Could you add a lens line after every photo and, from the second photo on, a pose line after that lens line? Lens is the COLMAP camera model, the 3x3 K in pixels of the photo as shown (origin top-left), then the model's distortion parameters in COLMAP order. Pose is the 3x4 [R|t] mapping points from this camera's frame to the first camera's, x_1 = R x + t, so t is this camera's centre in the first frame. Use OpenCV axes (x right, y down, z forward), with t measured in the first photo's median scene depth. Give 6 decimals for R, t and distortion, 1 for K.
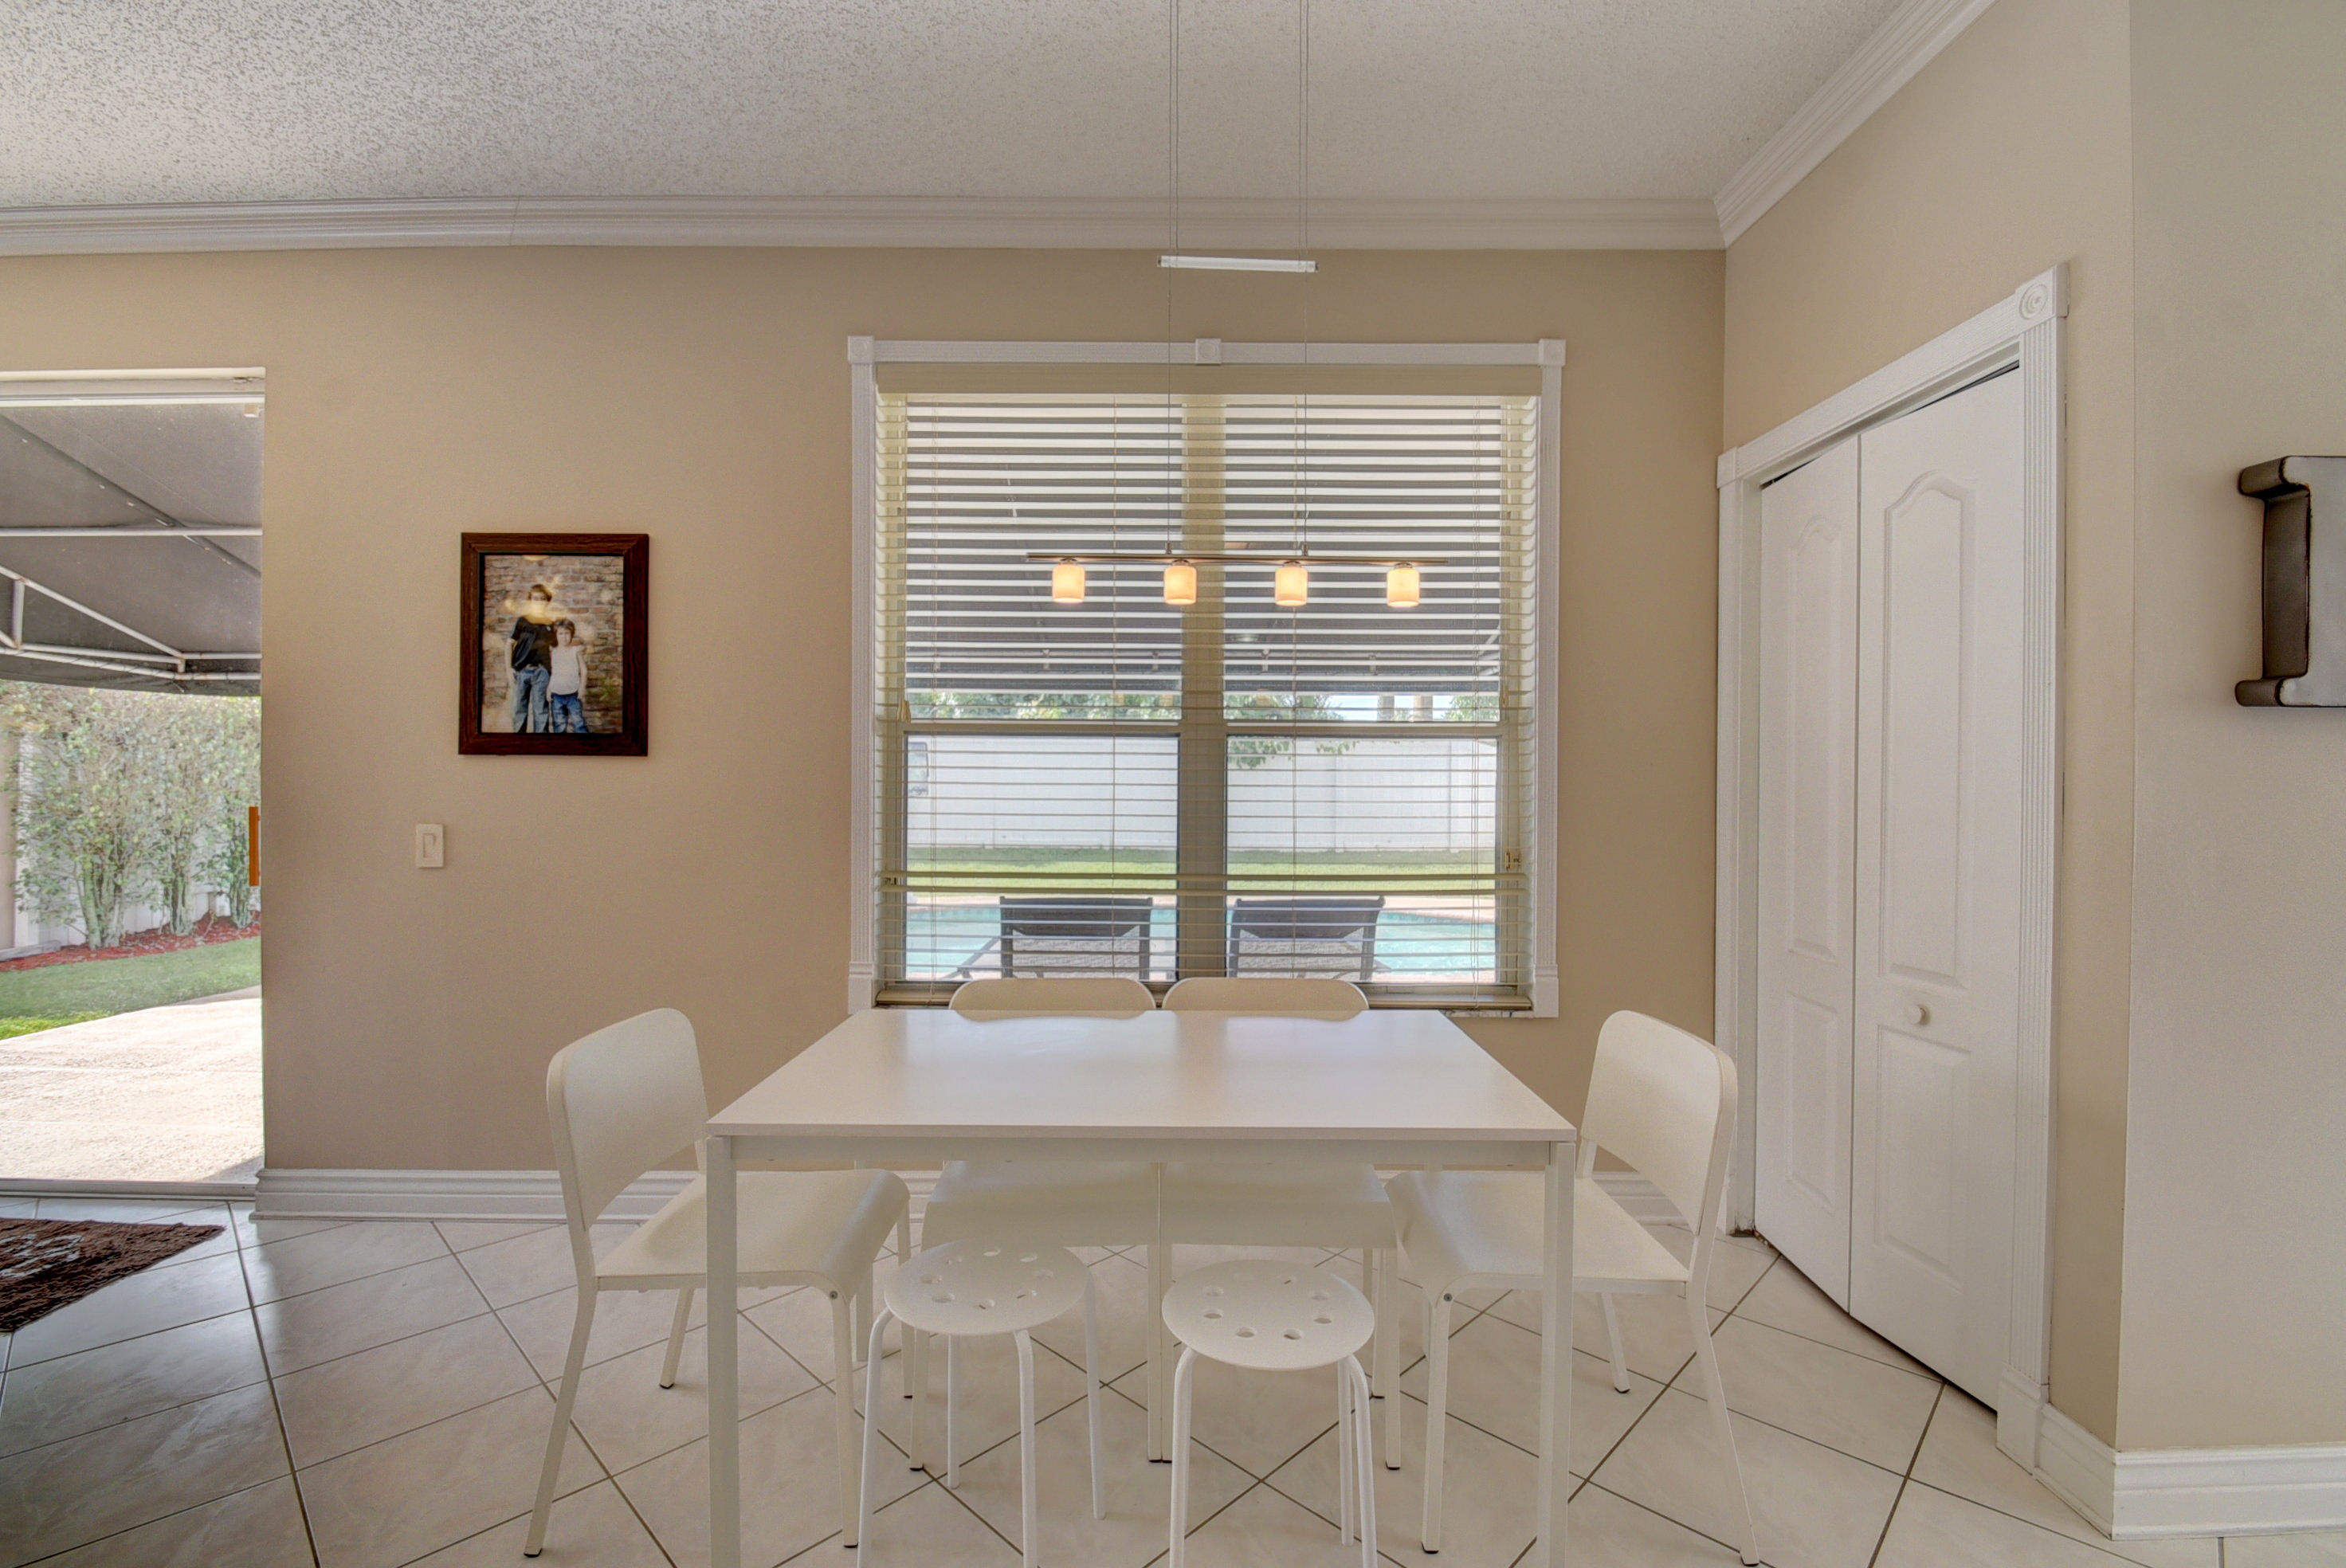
lens RADIAL K [[1043.7, 0, 1161.9], [0, 1043.7, 784.7], [0, 0, 1]] dist [-0.001013, -0.008731]
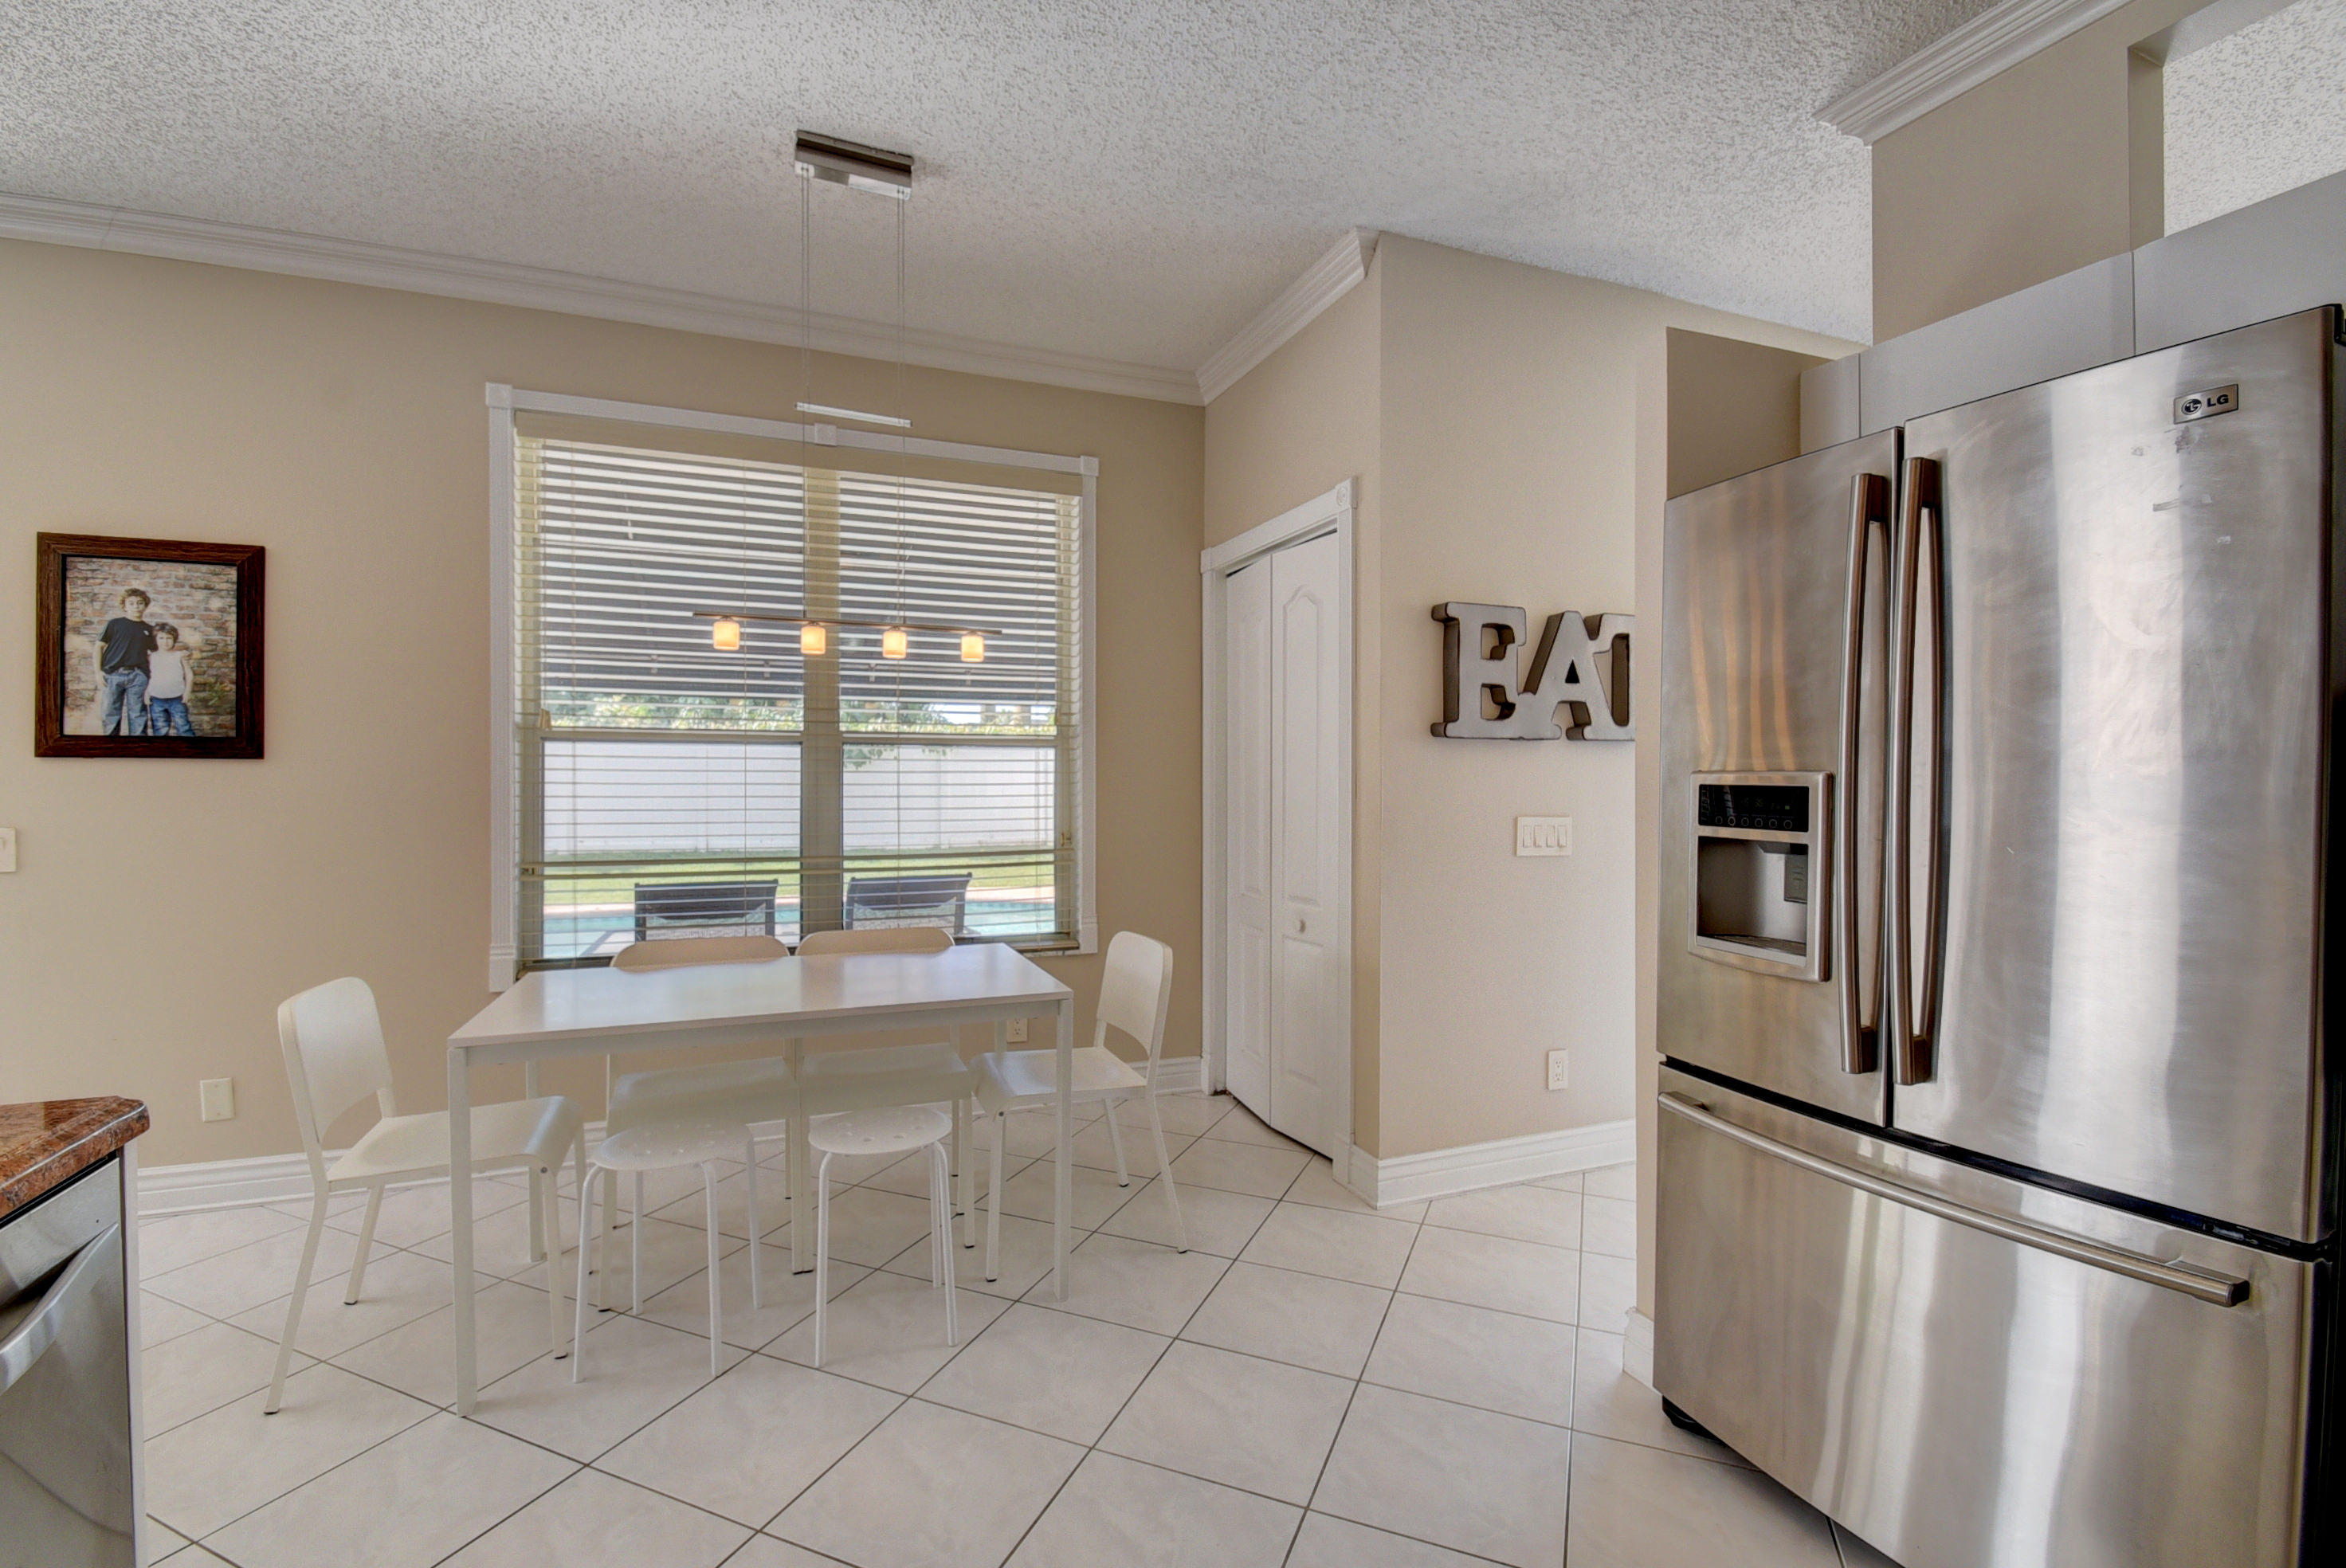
lens RADIAL K [[1043.7, 0, 1161.9], [0, 1043.7, 788.8], [0, 0, 1]] dist [-0.001013, -0.008731]
pose [[0.931860, -0.006814, 0.362753, -0.034468], [0.005129, 0.999971, 0.005610, 0.001253], [-0.362781, -0.003367, 0.931868, -0.296964]]
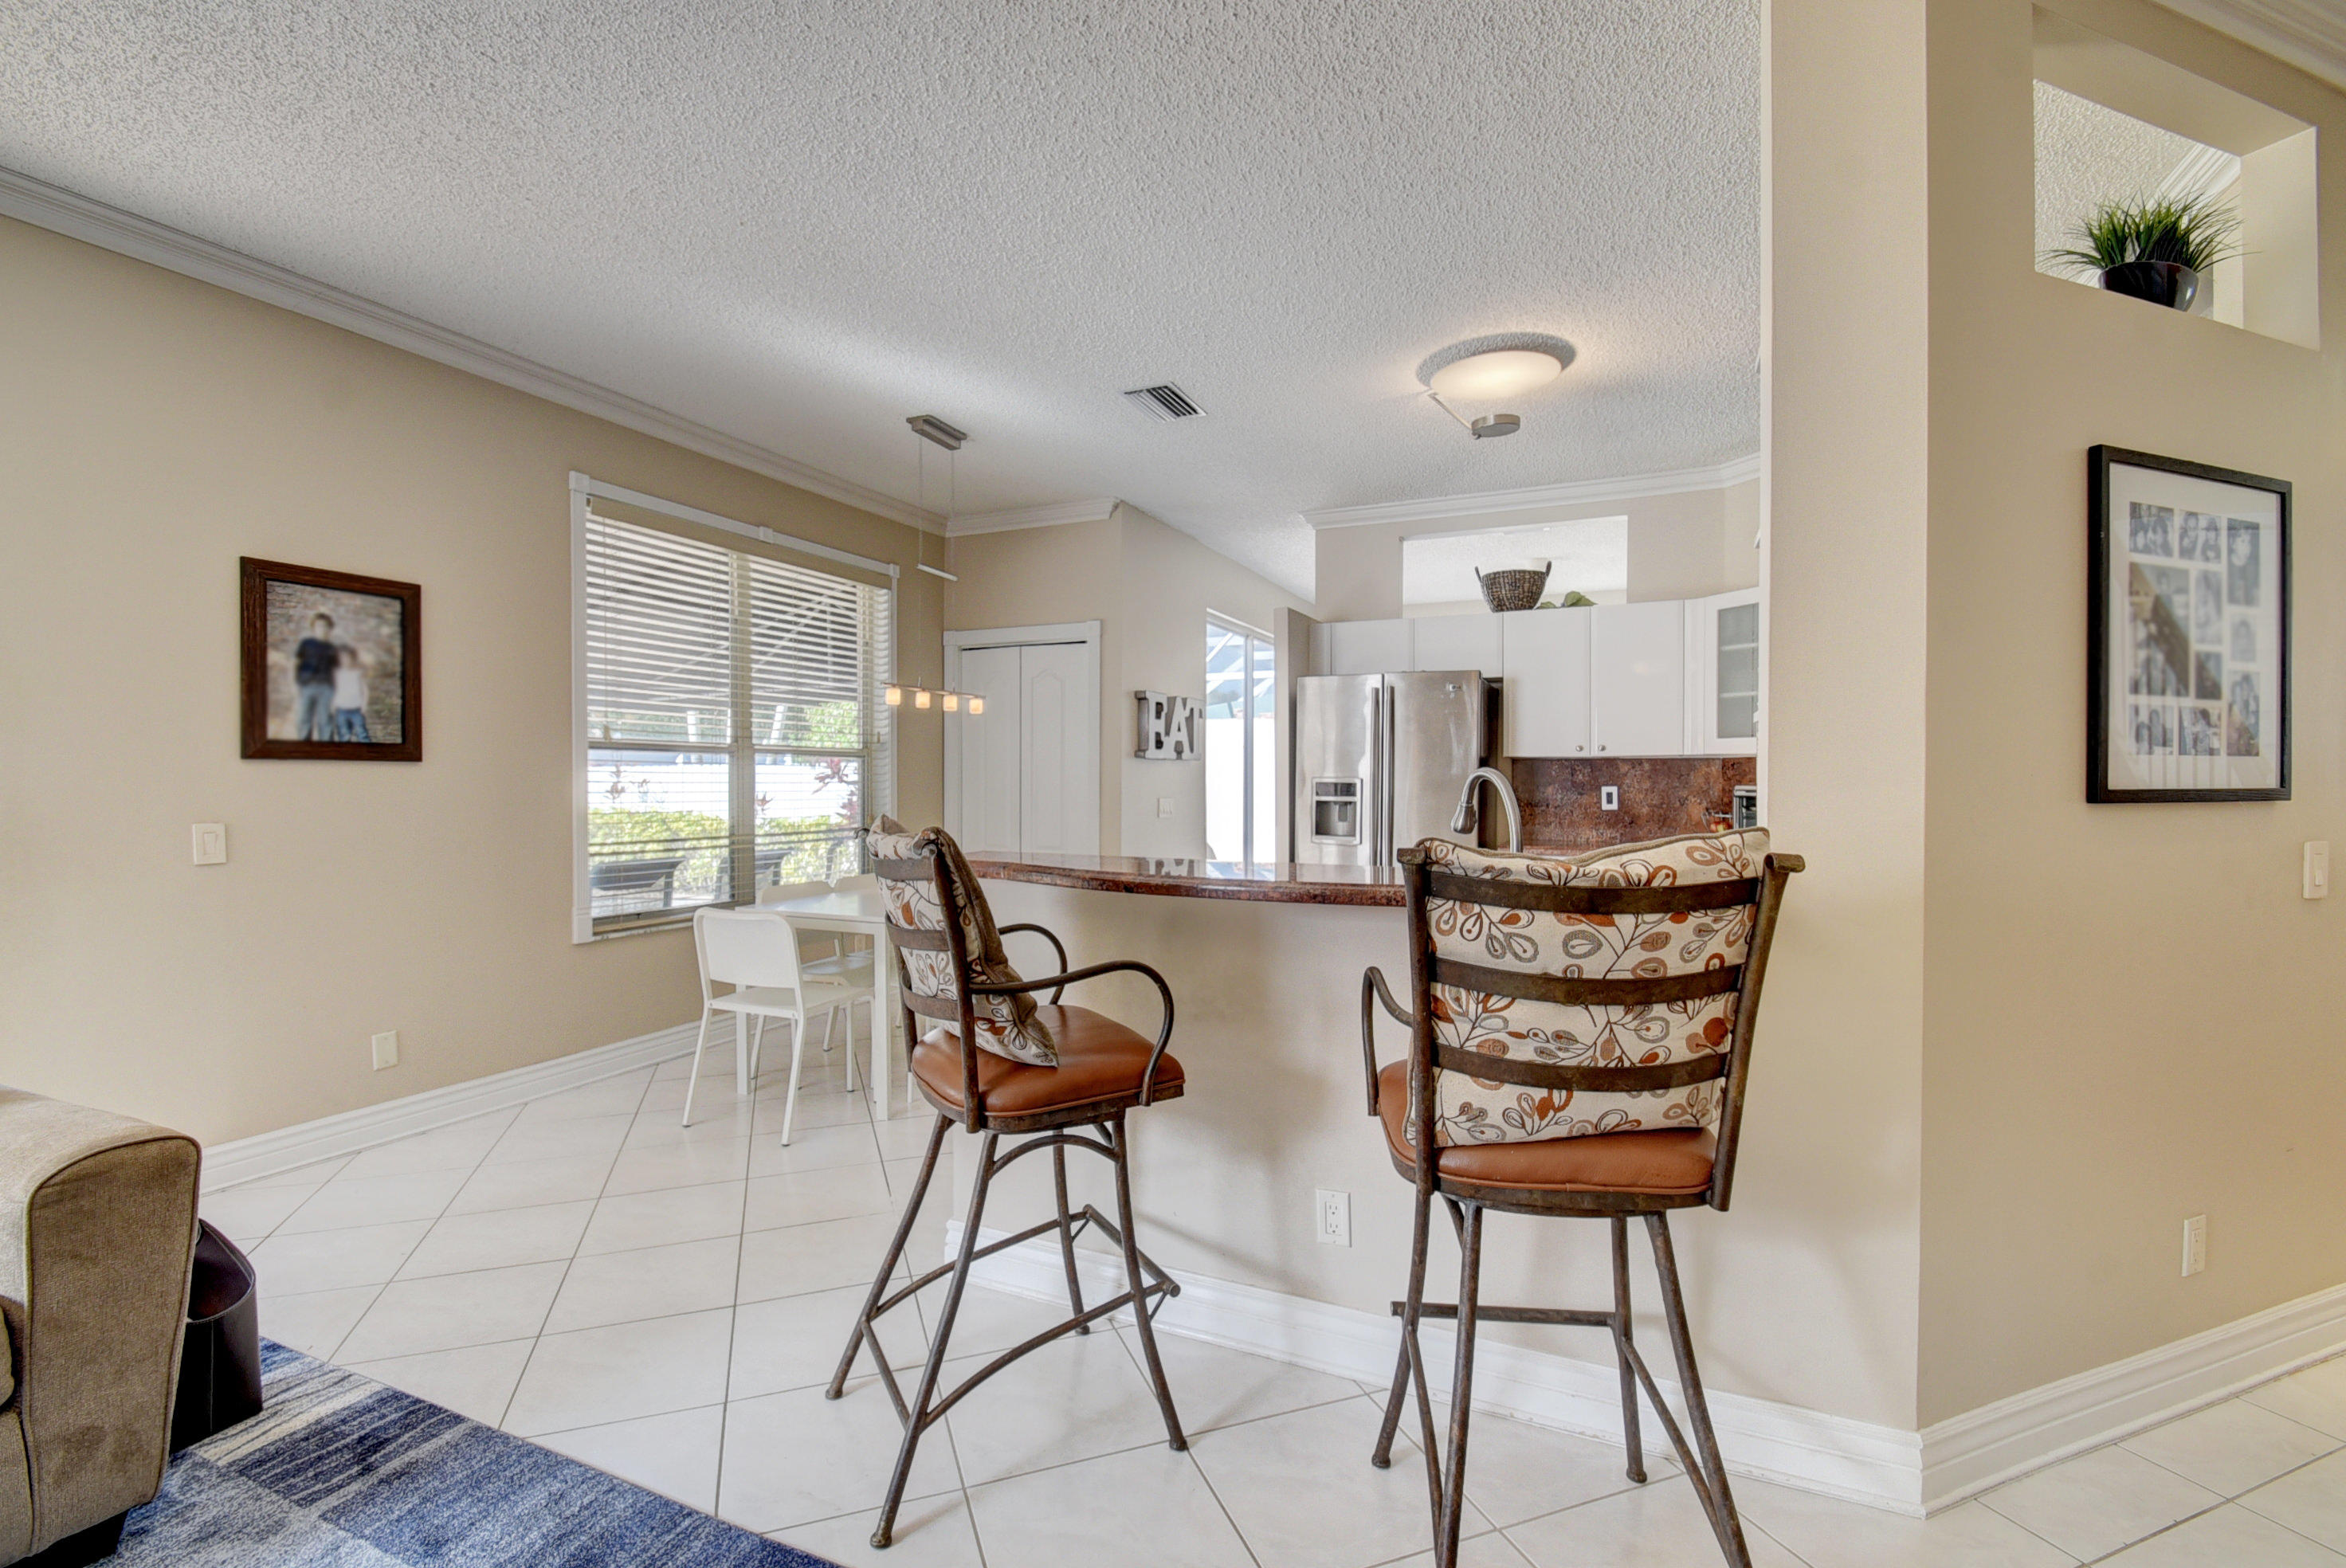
lens RADIAL K [[1043.7, 0, 1154.3], [0, 1043.7, 784.7], [0, 0, 1]] dist [-0.001013, -0.008731]
pose [[0.425554, -0.008643, 0.904892, -1.260169], [0.004972, 0.999962, 0.007212, -0.005040], [-0.904919, 0.001430, 0.425581, -0.331873]]
